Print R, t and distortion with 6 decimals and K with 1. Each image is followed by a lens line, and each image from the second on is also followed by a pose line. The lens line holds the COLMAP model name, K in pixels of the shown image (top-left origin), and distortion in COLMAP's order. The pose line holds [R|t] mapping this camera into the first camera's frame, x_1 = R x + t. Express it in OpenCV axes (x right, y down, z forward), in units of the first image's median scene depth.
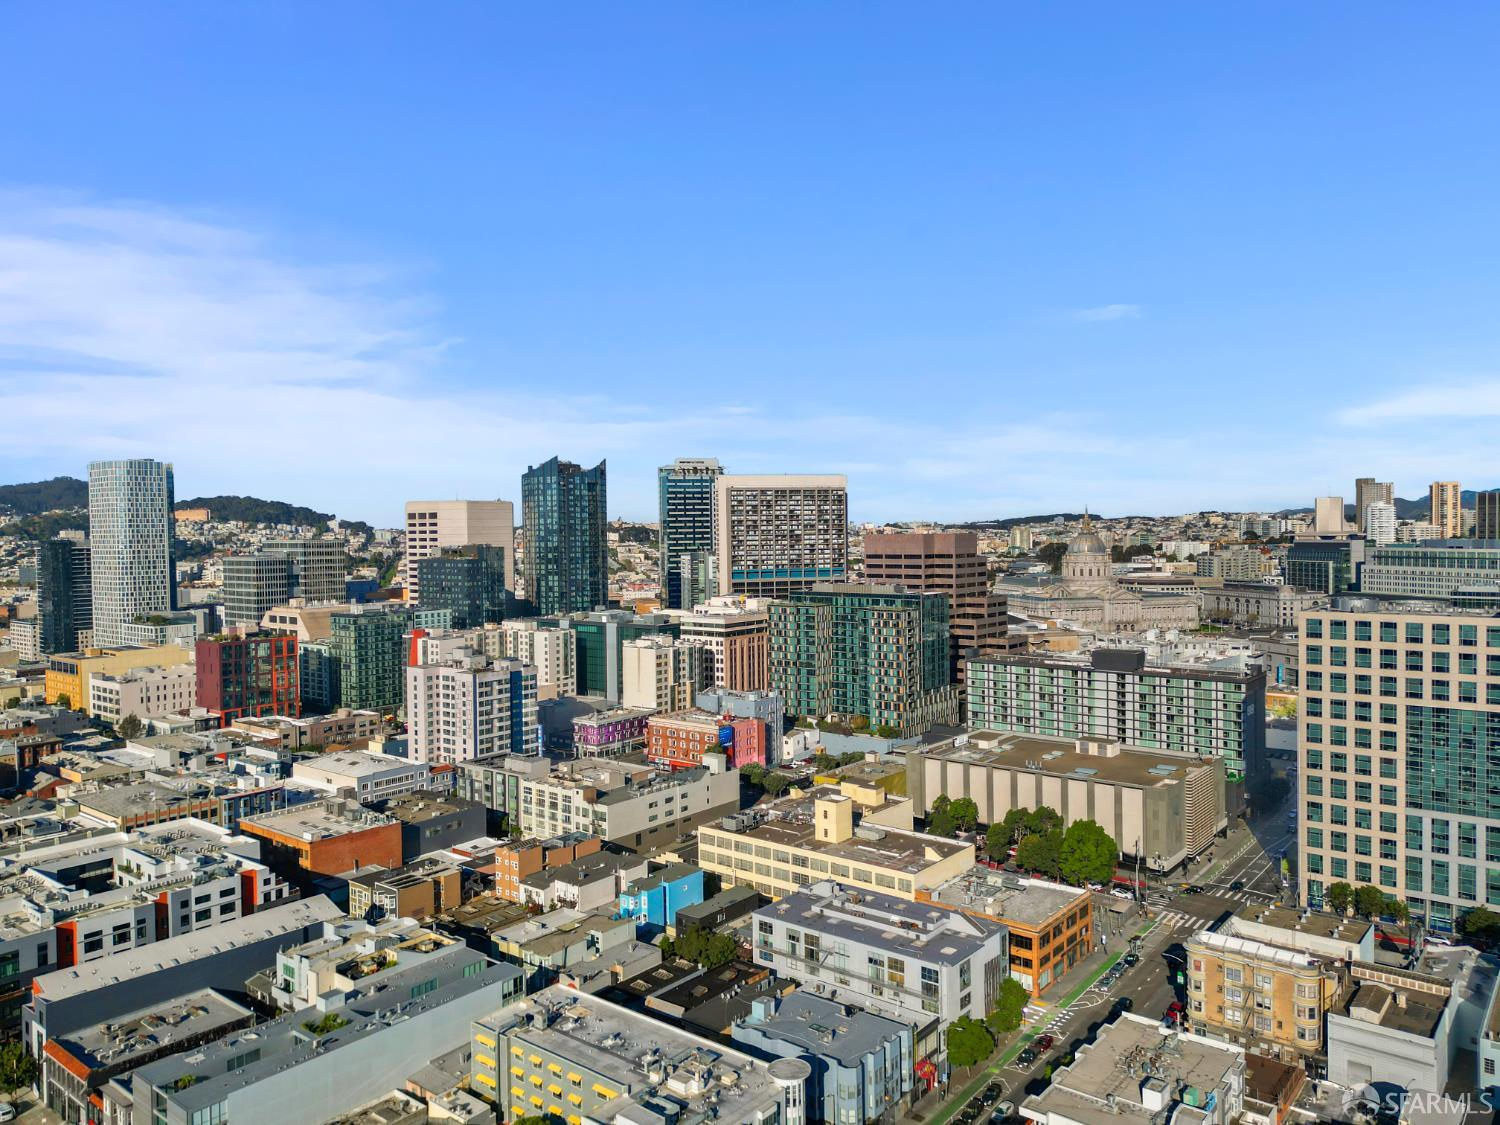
lens RADIAL K [[1079.4, 0, 750.7], [0, 1079.4, 500.0], [0, 0, 1]] dist [0.100249, -0.100803]
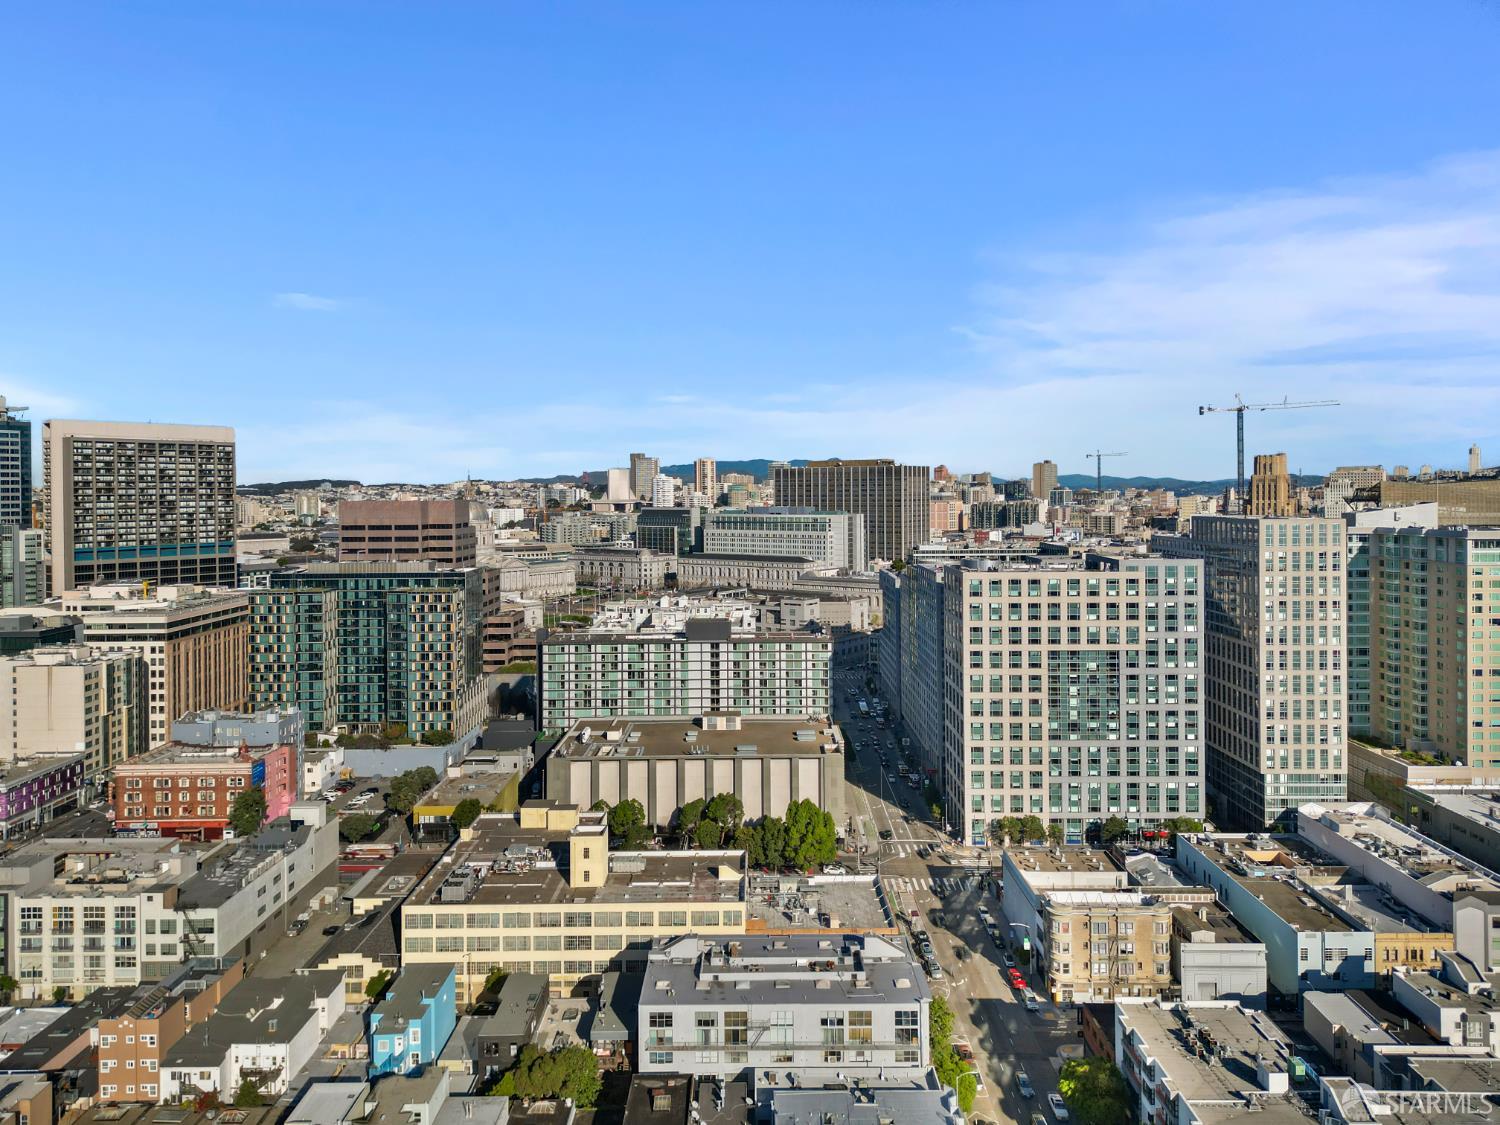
lens RADIAL K [[1079.4, 0, 750.7], [0, 1079.4, 500.0], [0, 0, 1]] dist [0.100249, -0.100803]
pose [[0.771162, 0.004599, 0.636622, -0.243608], [-0.023358, 0.999505, 0.021074, 0.008879], [-0.636210, -0.031122, 0.770888, 0.224163]]
